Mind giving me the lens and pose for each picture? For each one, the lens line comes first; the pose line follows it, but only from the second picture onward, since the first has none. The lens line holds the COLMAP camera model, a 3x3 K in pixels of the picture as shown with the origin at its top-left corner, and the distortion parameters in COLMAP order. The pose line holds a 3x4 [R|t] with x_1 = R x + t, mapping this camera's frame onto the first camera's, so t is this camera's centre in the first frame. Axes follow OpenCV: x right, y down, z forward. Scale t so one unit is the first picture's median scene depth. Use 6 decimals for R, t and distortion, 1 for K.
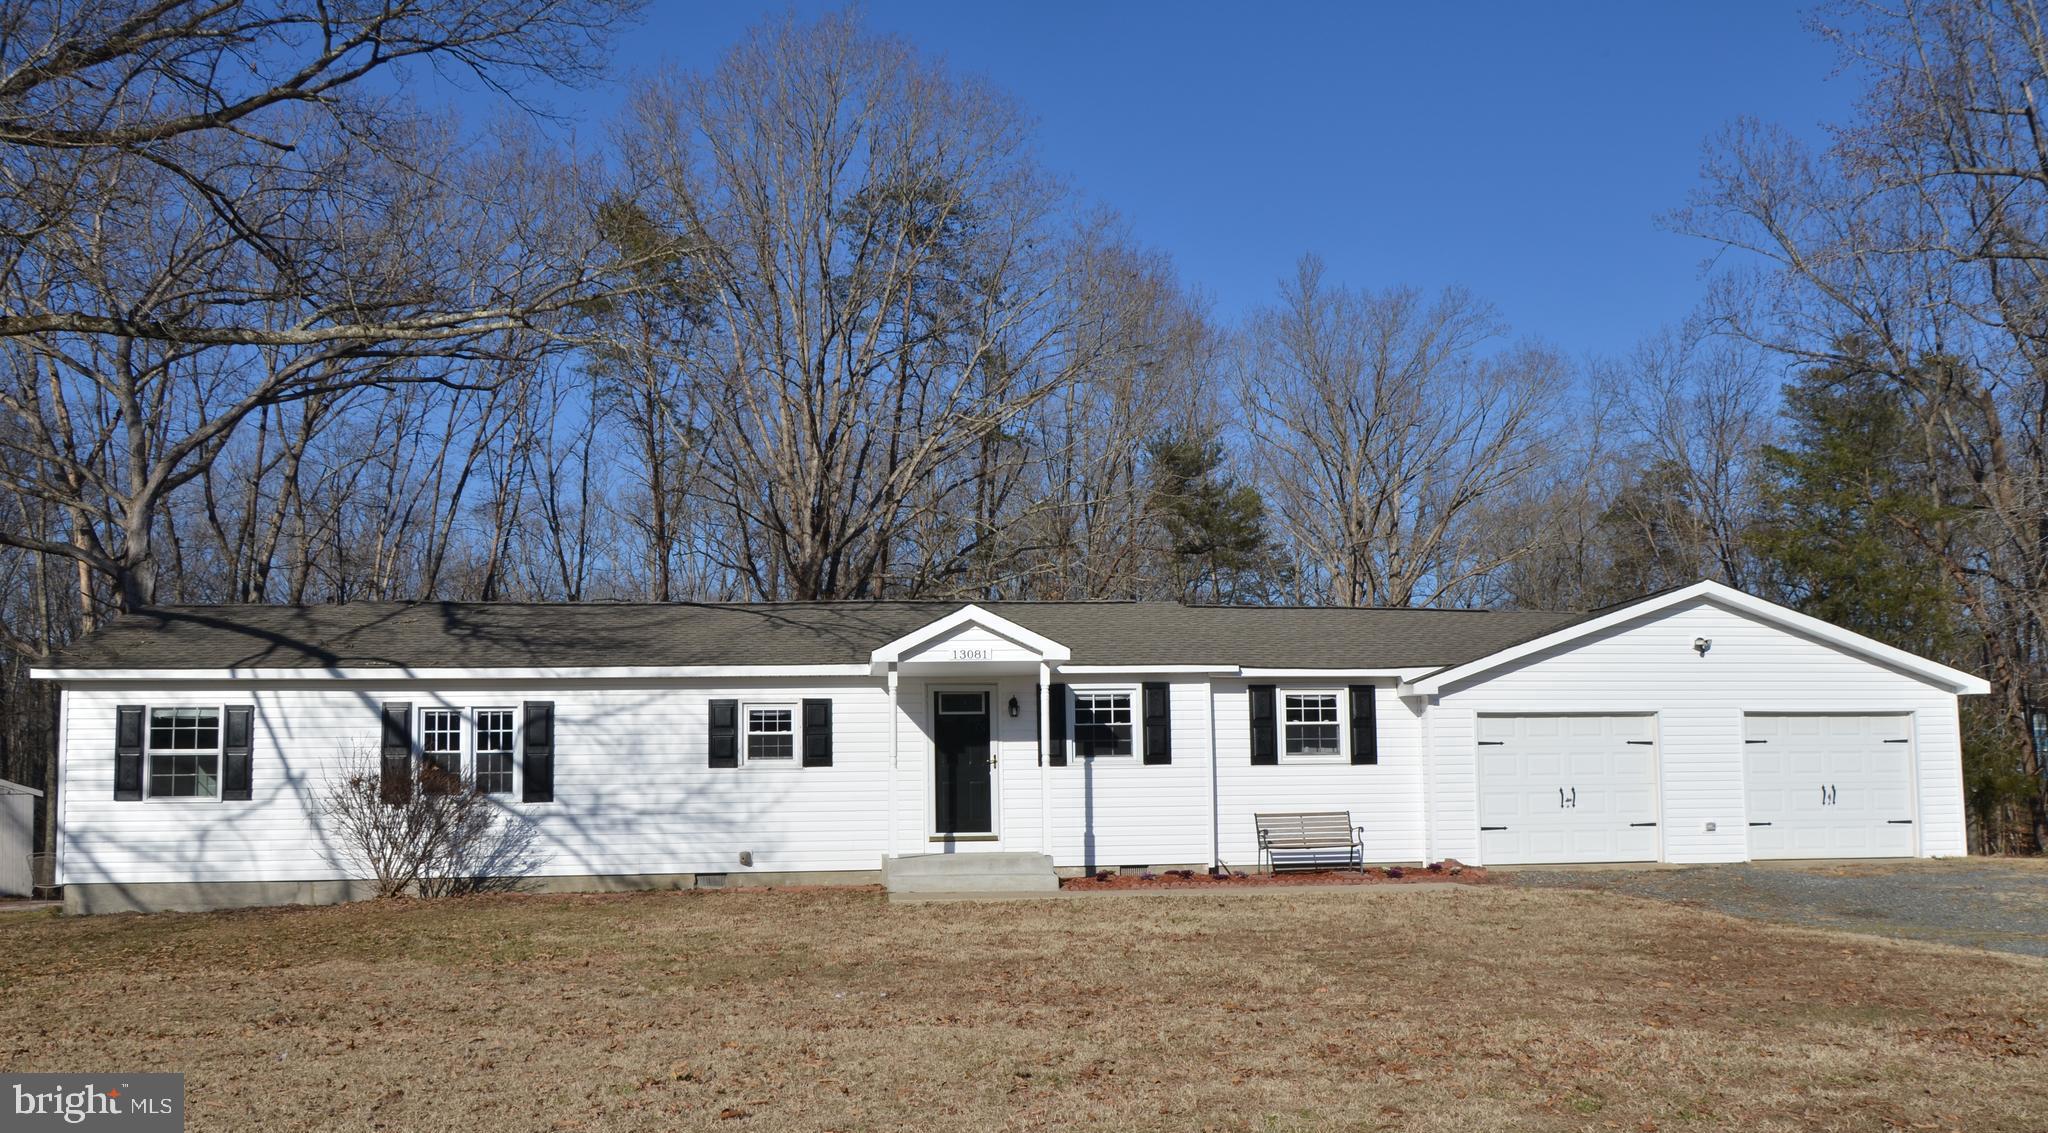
lens RADIAL K [[1529.5, 0, 1024.5], [0, 1529.5, 570.2], [0, 0, 1]] dist [-0.035919, -0.000830]
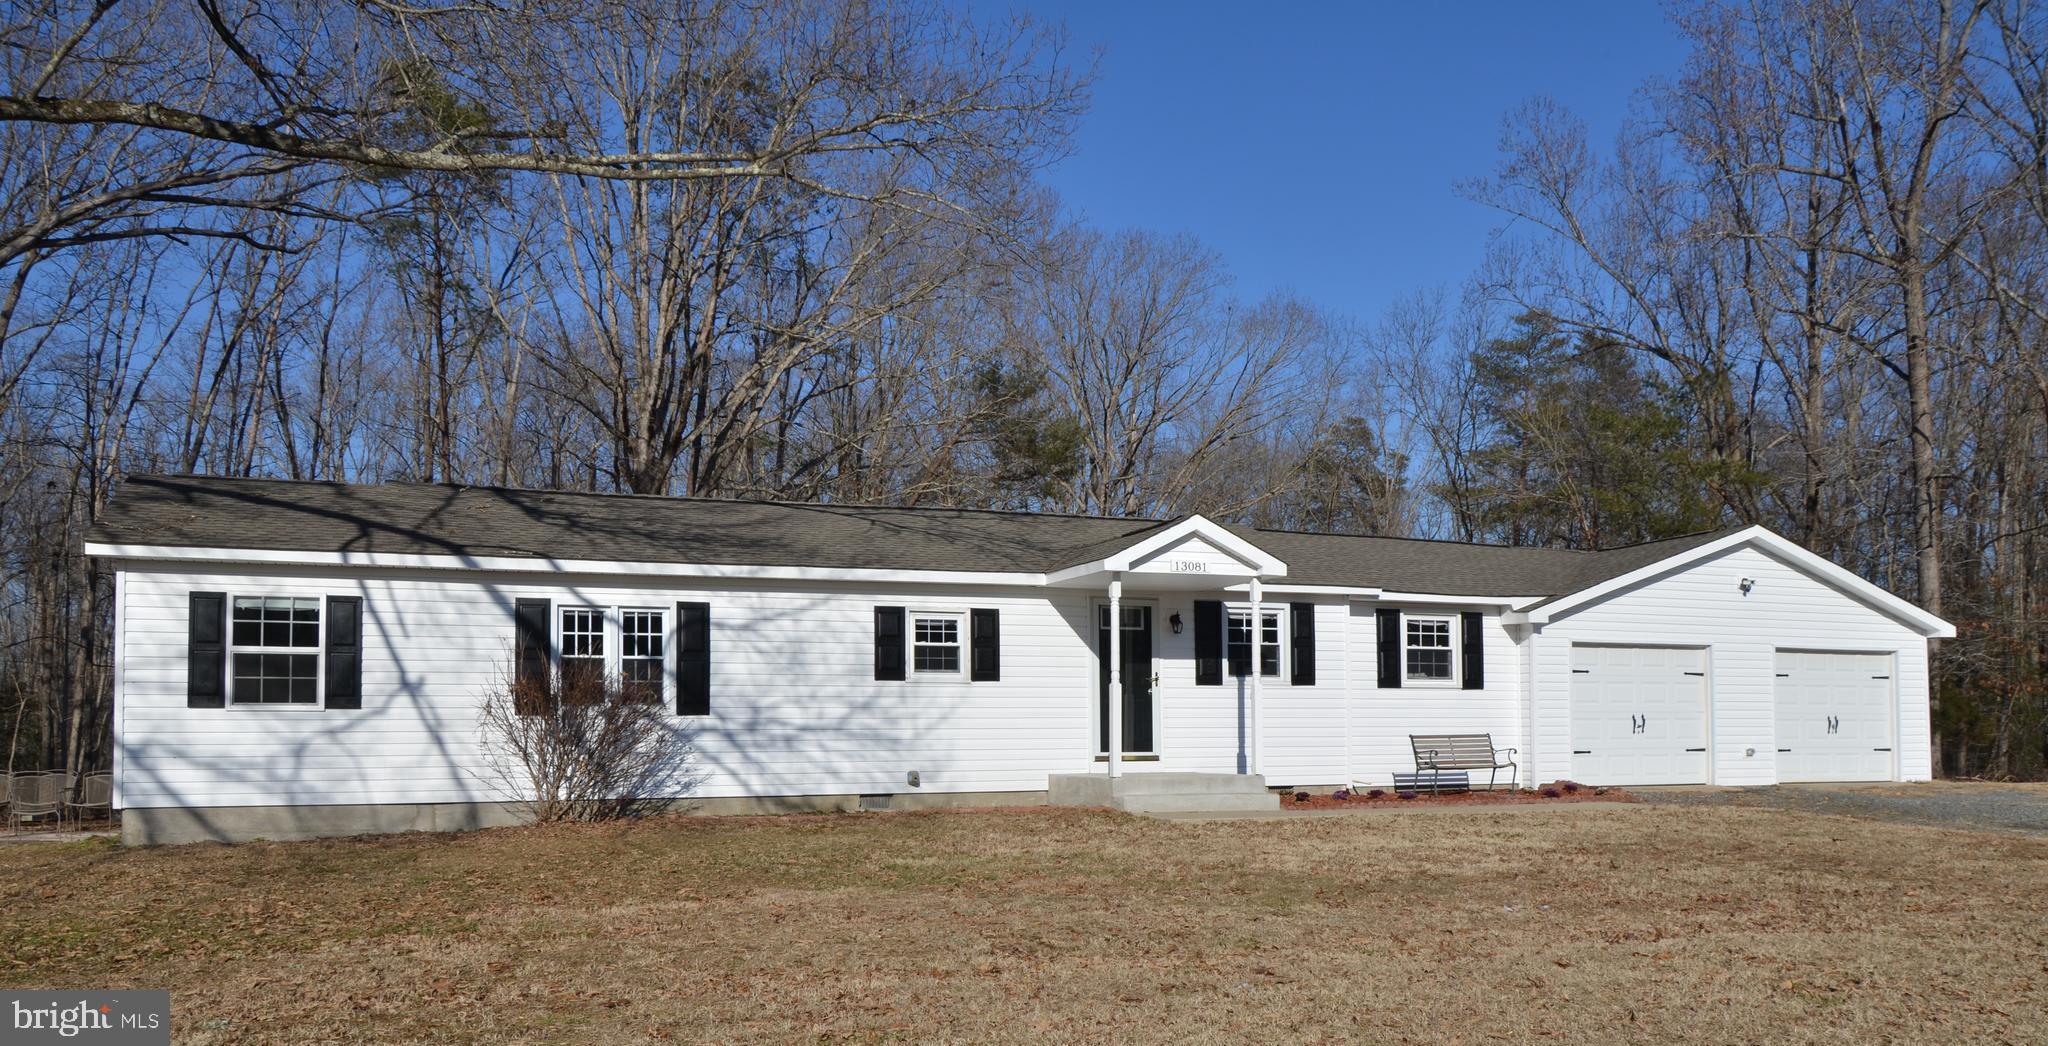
lens RADIAL K [[1531.1, 0, 1024.5], [0, 1531.1, 568.2], [0, 0, 1]] dist [-0.038754, 0.002913]
pose [[0.968417, 0.036802, 0.246607, -0.349240], [-0.047792, 0.998106, 0.038730, 0.022256], [-0.244715, -0.049292, 0.968341, 0.090291]]
